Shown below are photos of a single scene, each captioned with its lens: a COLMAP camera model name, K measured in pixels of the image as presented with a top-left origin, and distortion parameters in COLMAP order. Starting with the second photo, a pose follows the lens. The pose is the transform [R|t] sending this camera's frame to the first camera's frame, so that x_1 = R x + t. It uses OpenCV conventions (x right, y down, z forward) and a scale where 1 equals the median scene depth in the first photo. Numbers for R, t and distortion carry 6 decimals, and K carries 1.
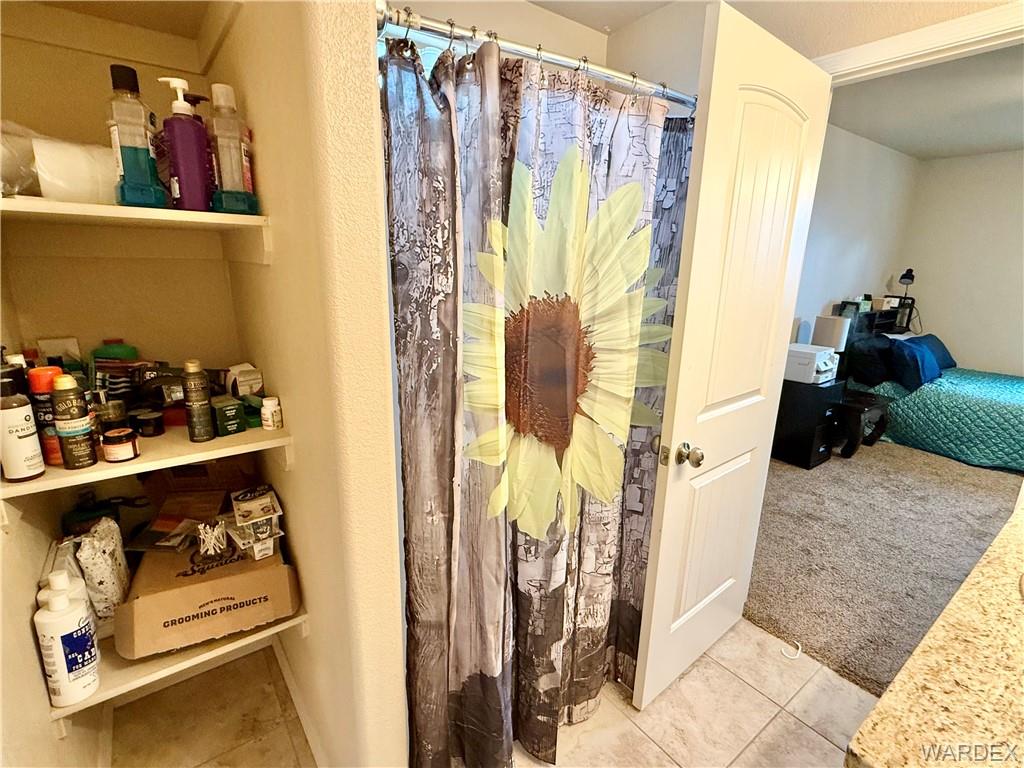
lens RADIAL K [[490.7, 0, 510.5], [0, 490.7, 383.6], [0, 0, 1]] dist [0.003168, 0.000405]
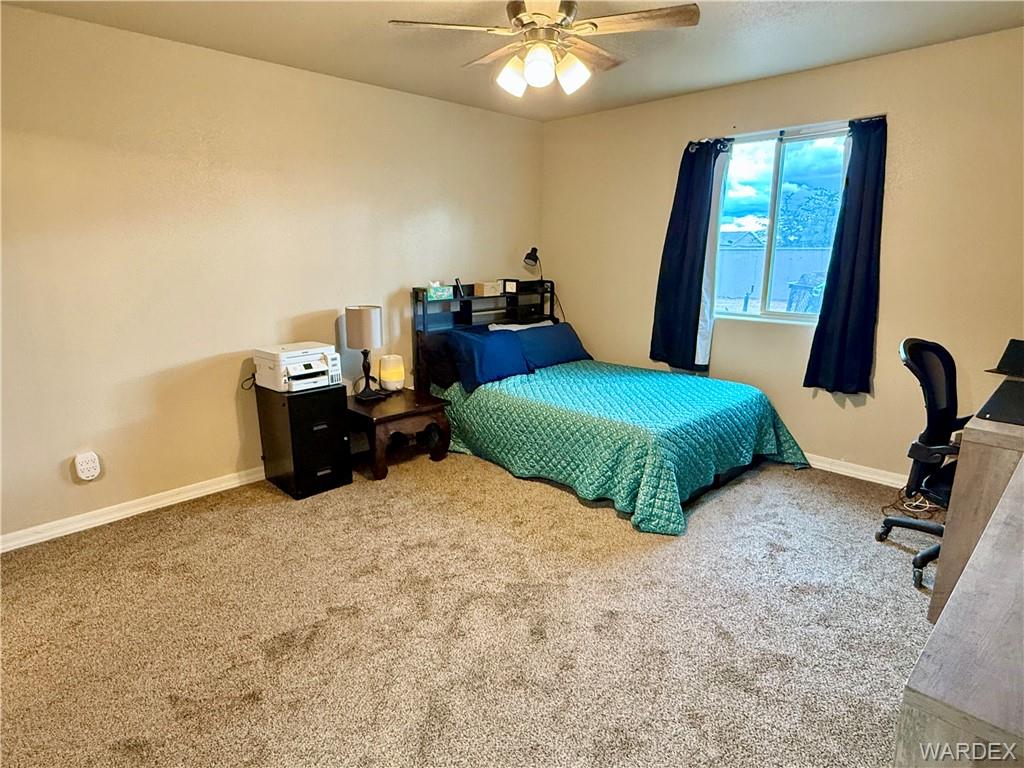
lens RADIAL K [[572.4, 0, 512.1], [0, 572.4, 382.5], [0, 0, 1]] dist [-0.002137, -0.001019]
pose [[0.989871, -0.056704, 0.130151, 0.767559], [0.058217, 0.998273, -0.007847, 0.009985], [-0.129481, 0.015345, 0.991463, 0.018824]]
